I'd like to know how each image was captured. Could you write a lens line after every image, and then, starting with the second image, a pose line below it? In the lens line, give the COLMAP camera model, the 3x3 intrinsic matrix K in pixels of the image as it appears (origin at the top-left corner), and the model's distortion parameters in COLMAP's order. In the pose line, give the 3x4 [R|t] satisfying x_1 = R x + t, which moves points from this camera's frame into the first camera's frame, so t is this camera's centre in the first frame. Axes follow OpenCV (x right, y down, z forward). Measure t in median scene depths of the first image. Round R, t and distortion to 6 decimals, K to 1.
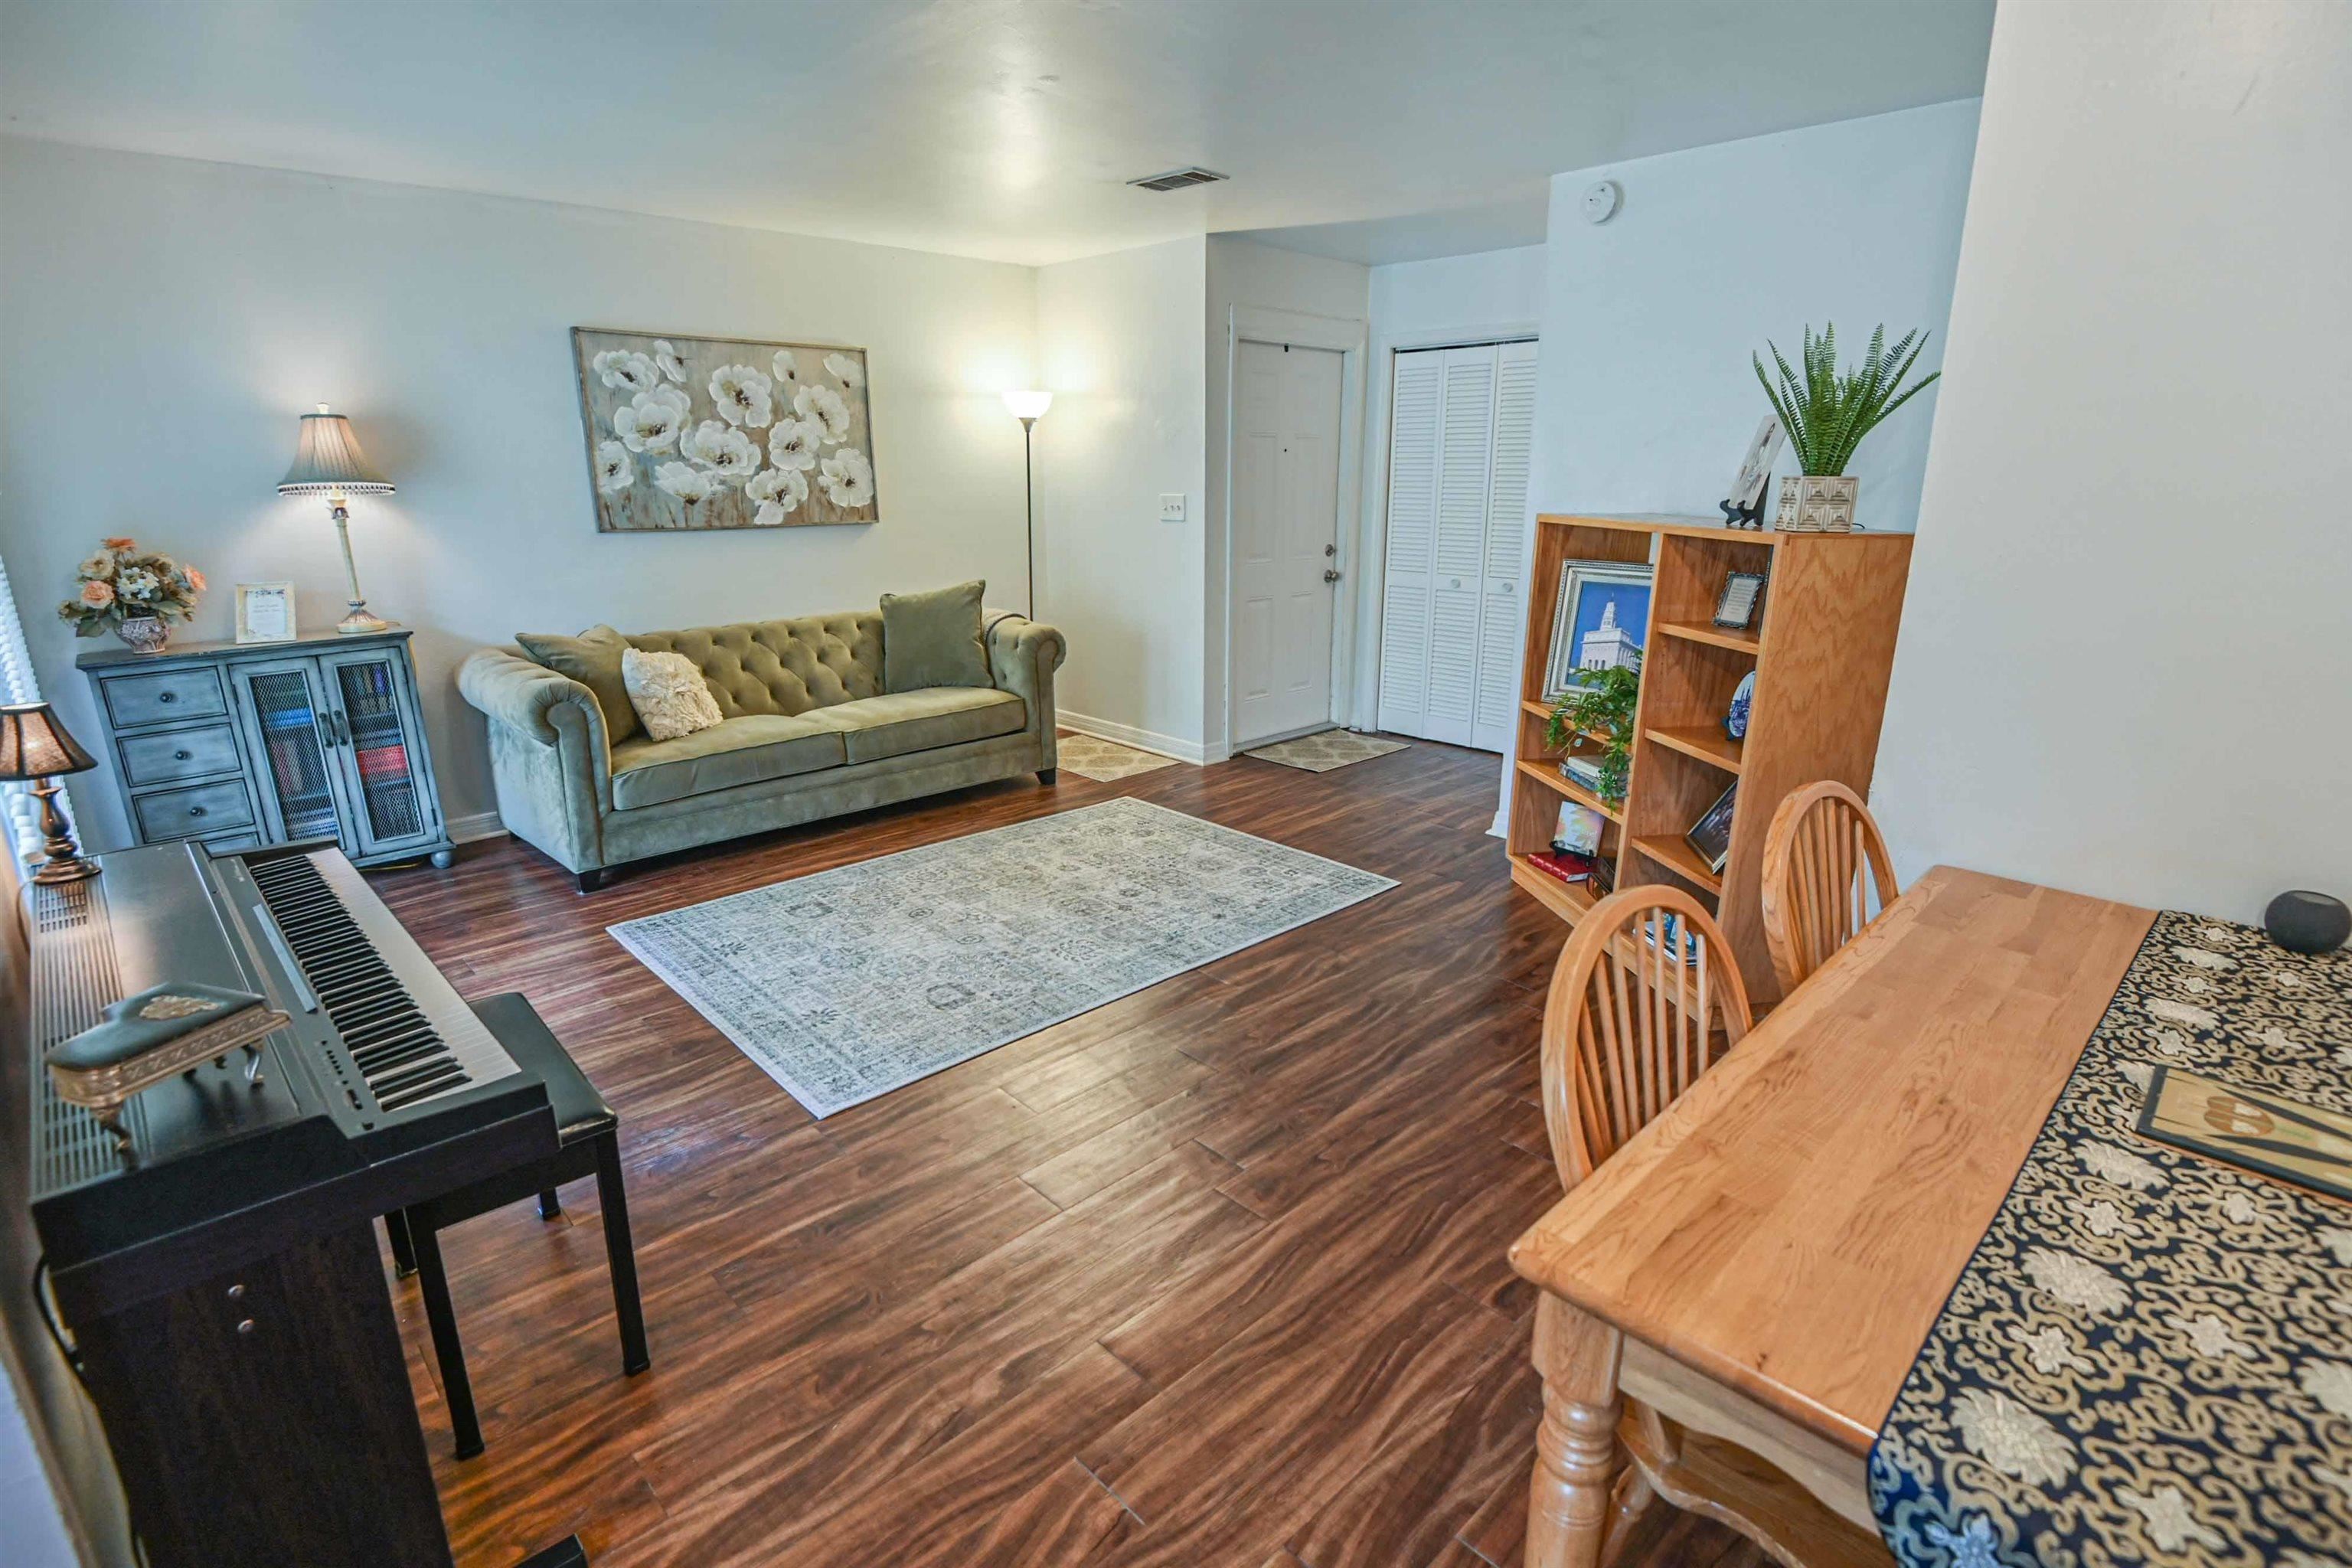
lens RADIAL K [[1122.7, 0, 1167.1], [0, 1122.7, 803.2], [0, 0, 1]] dist [-0.009931, -0.008806]
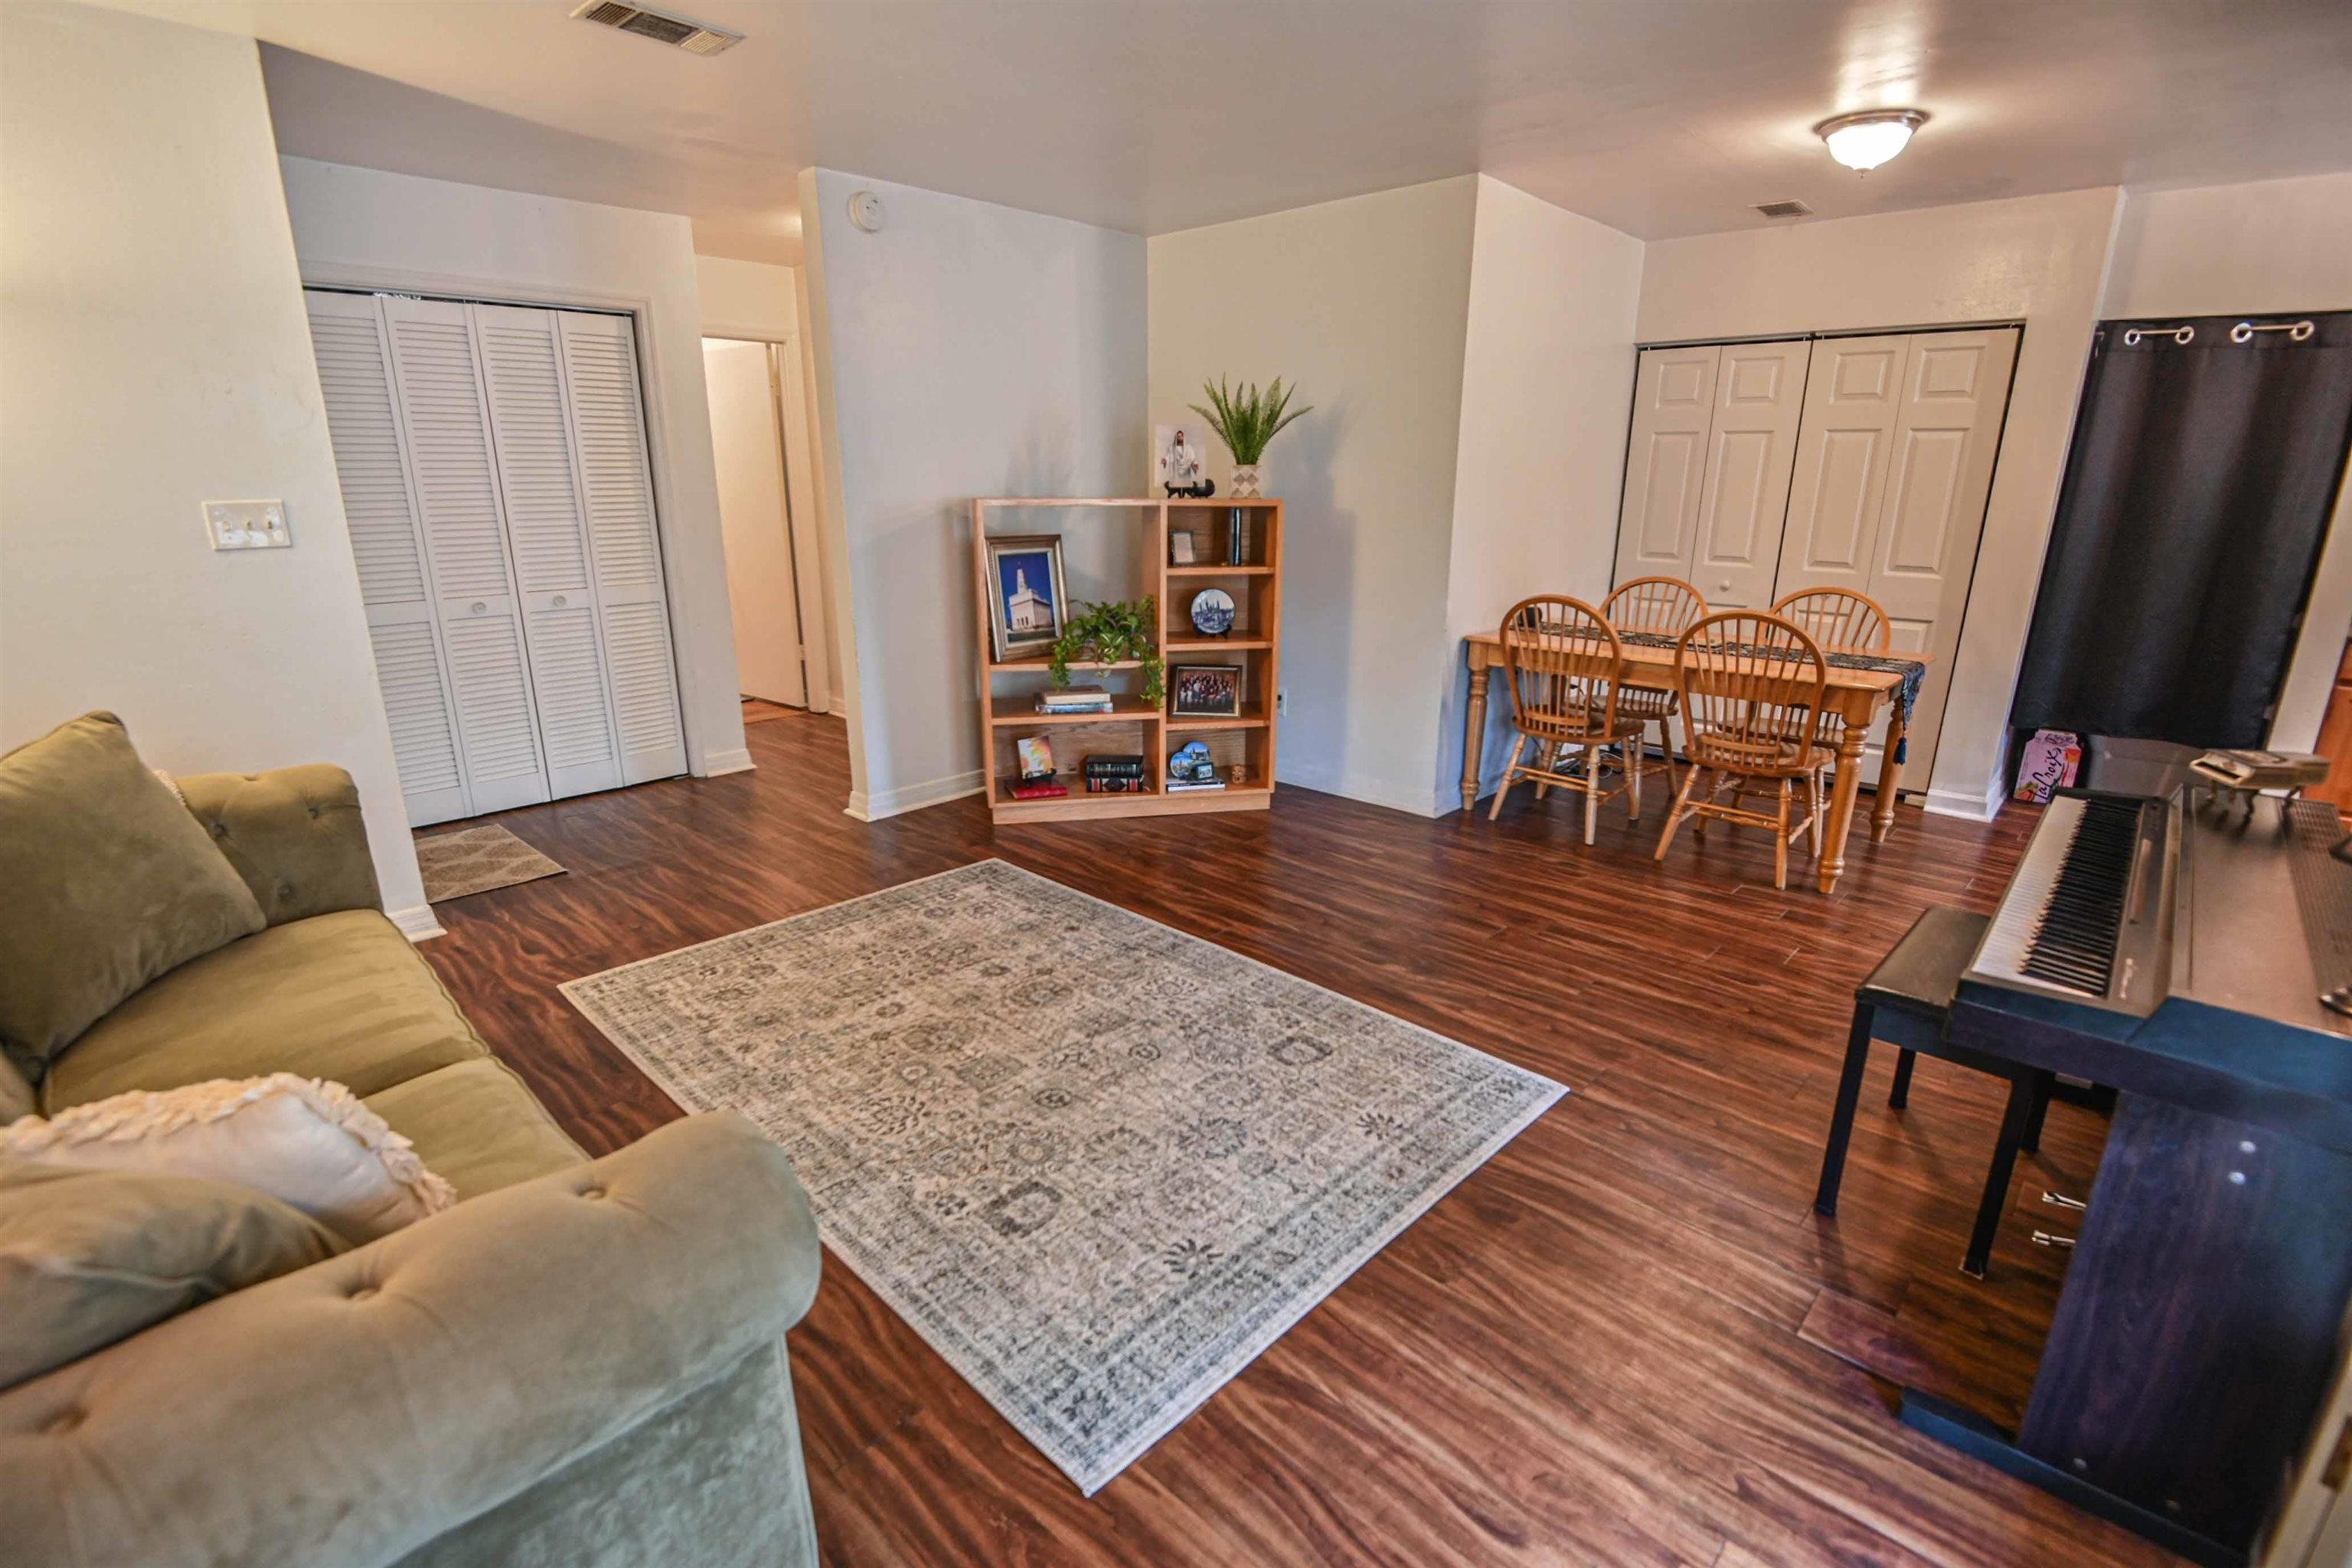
lens RADIAL K [[1084.9, 0, 1172.7], [0, 1084.9, 792.3], [0, 0, 1]] dist [-0.008092, -0.008769]
pose [[-0.045425, -0.281043, 0.958620, -0.676371], [0.281244, 0.917197, 0.282226, -0.201654], [-0.958561, 0.282426, 0.037378, 0.716513]]
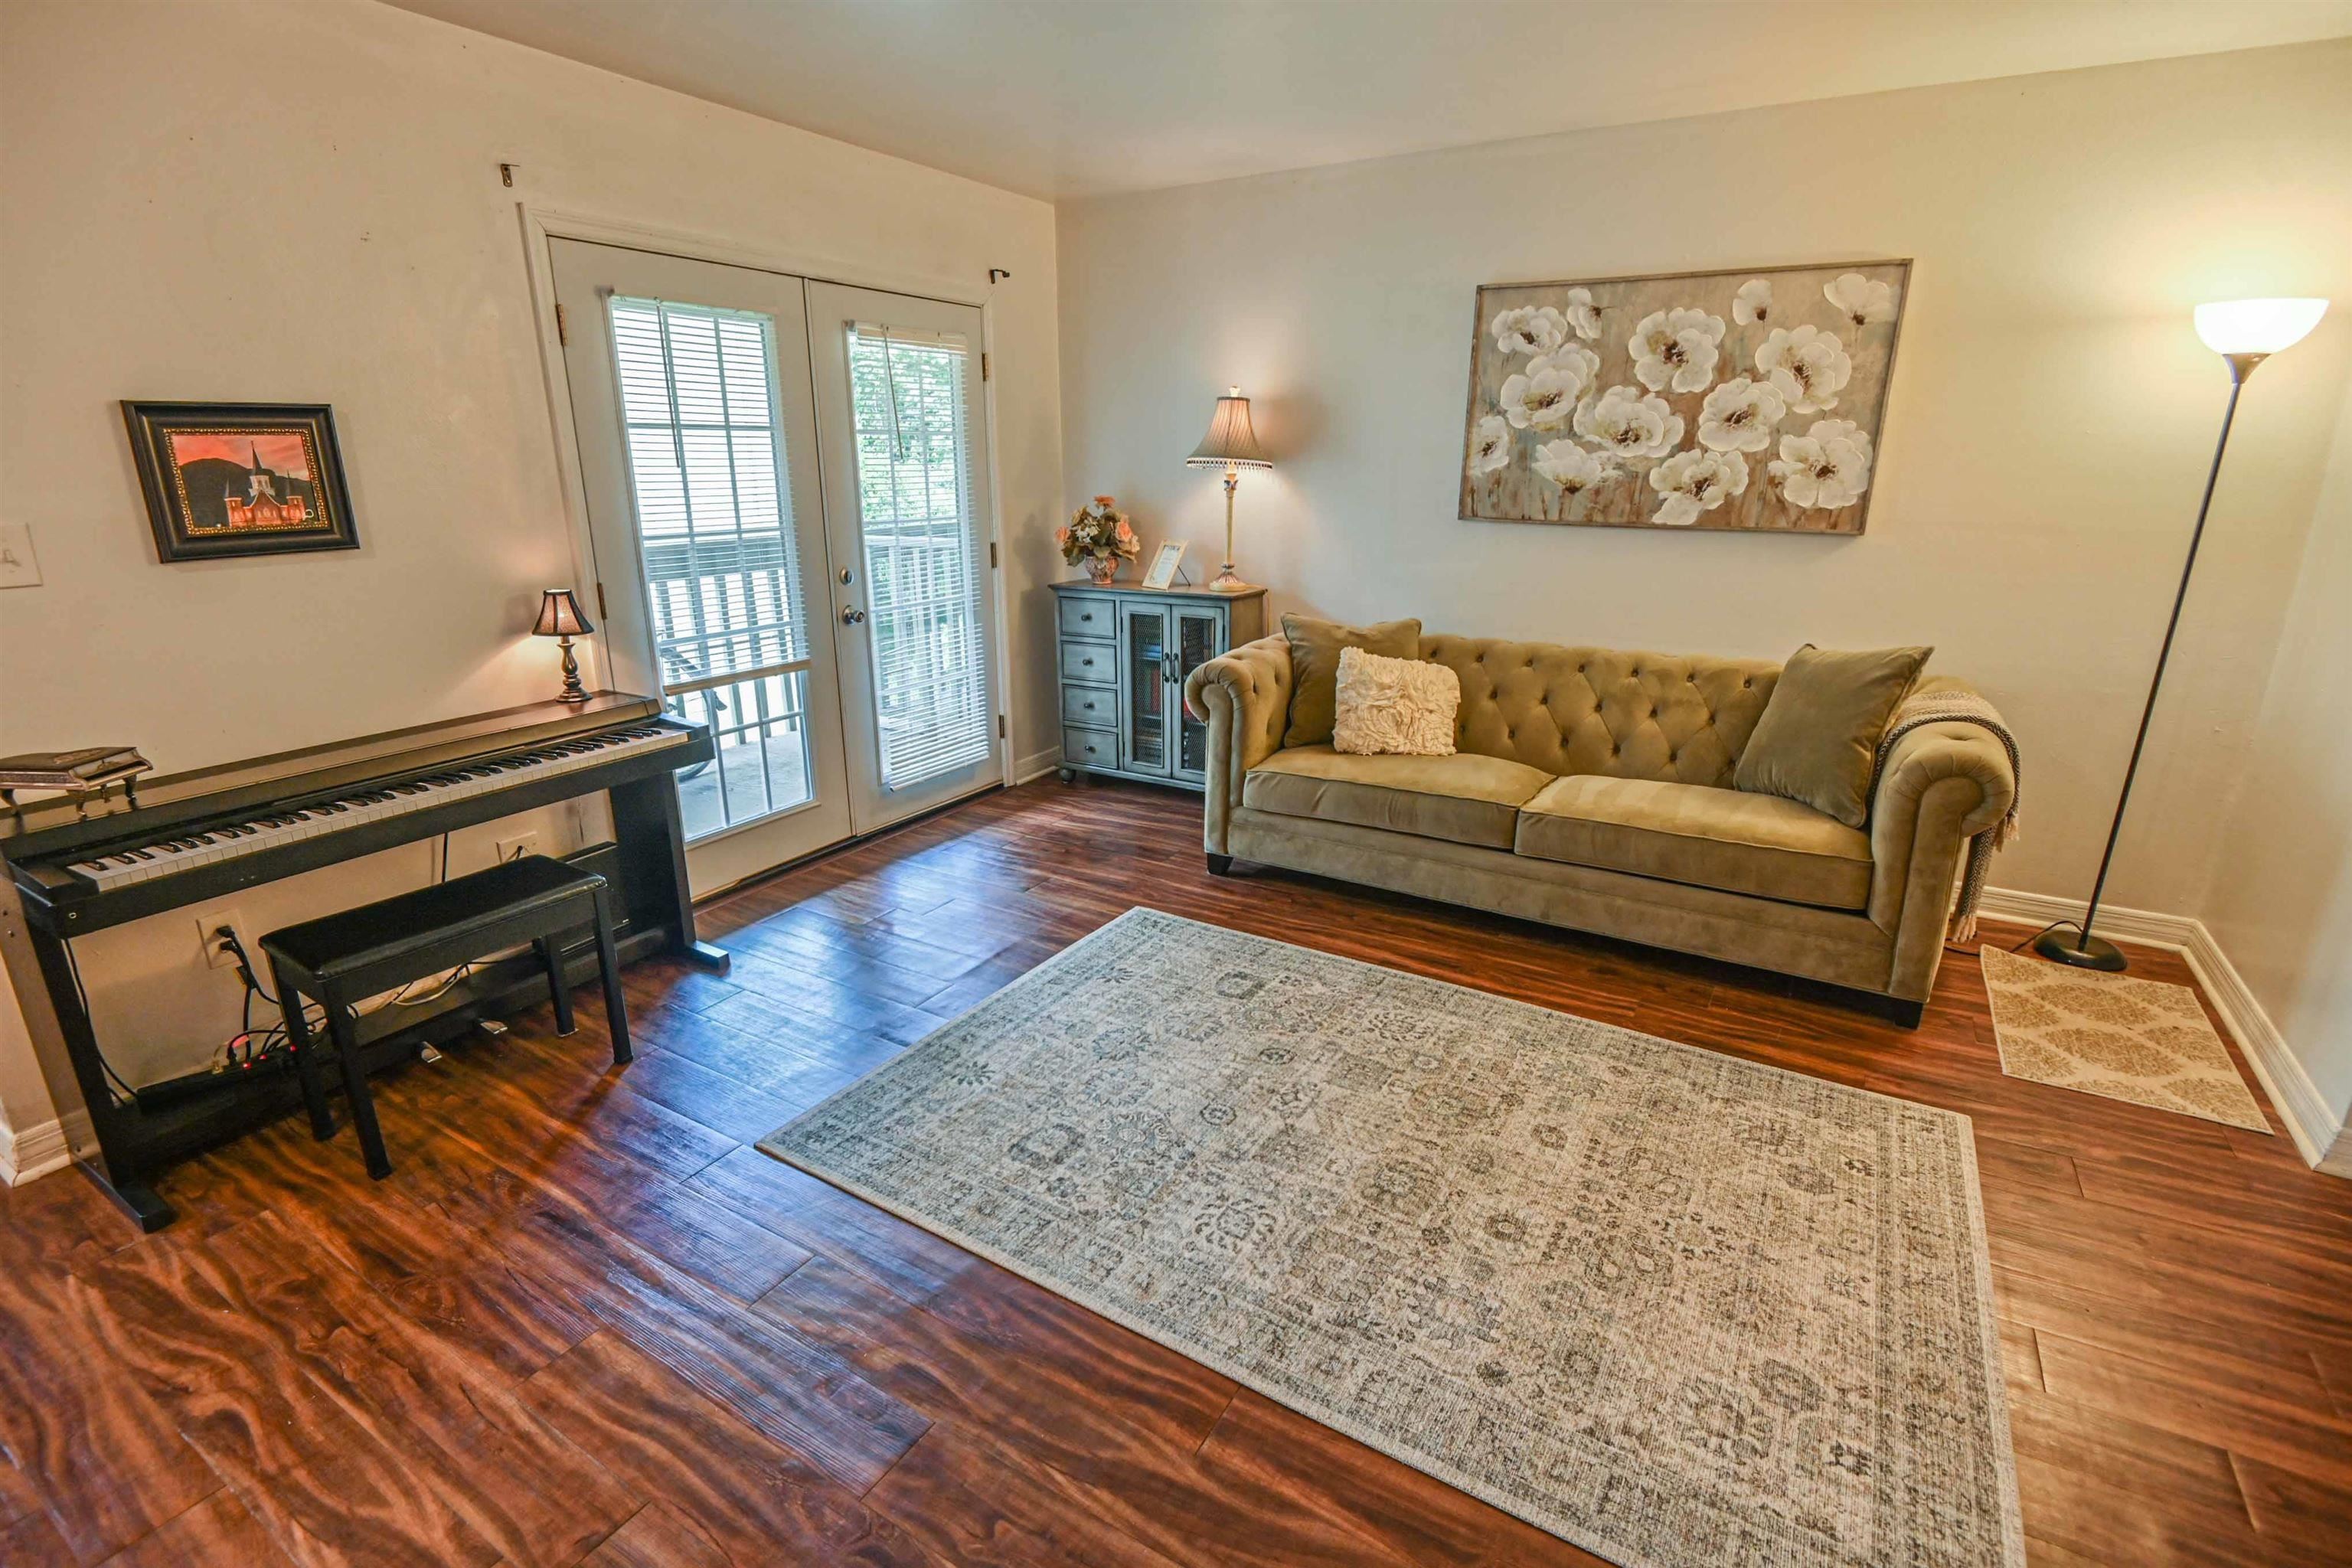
lens RADIAL K [[1097.4, 0, 1166.8], [0, 1097.4, 797.1], [0, 0, 1]] dist [-0.009430, -0.007672]
pose [[0.262216, 0.291634, -0.919887, 0.312614], [-0.277611, 0.935743, 0.217527, -0.165135], [0.924216, 0.198332, 0.326327, 0.559747]]
